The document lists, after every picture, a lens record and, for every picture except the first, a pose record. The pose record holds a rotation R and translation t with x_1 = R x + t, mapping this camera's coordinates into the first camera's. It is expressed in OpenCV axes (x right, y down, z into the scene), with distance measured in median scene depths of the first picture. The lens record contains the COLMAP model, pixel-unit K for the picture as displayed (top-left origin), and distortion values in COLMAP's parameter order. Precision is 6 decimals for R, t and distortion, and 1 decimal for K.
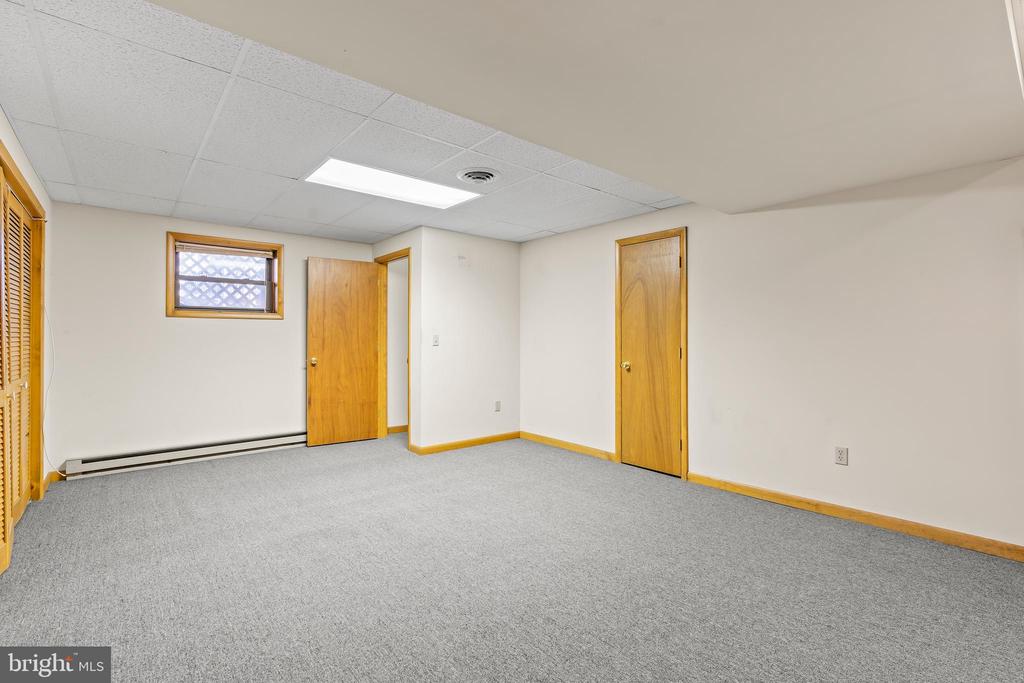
lens RADIAL K [[467.4, 0, 512.8], [0, 467.4, 338.4], [0, 0, 1]] dist [-0.008356, 0.002687]
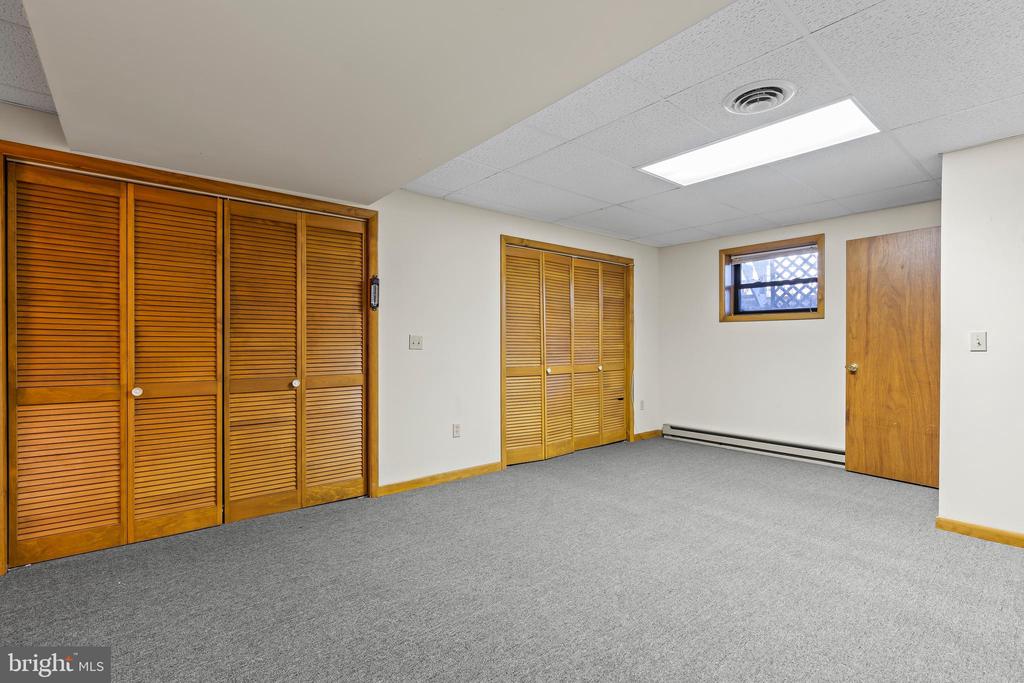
lens RADIAL K [[467.4, 0, 513.1], [0, 467.4, 342.6], [0, 0, 1]] dist [-0.008356, 0.002687]
pose [[-0.005303, -0.000676, -0.999986, 0.392786], [-0.001525, 0.999999, -0.000668, 0.006754], [0.999985, 0.001521, -0.005304, 0.414513]]
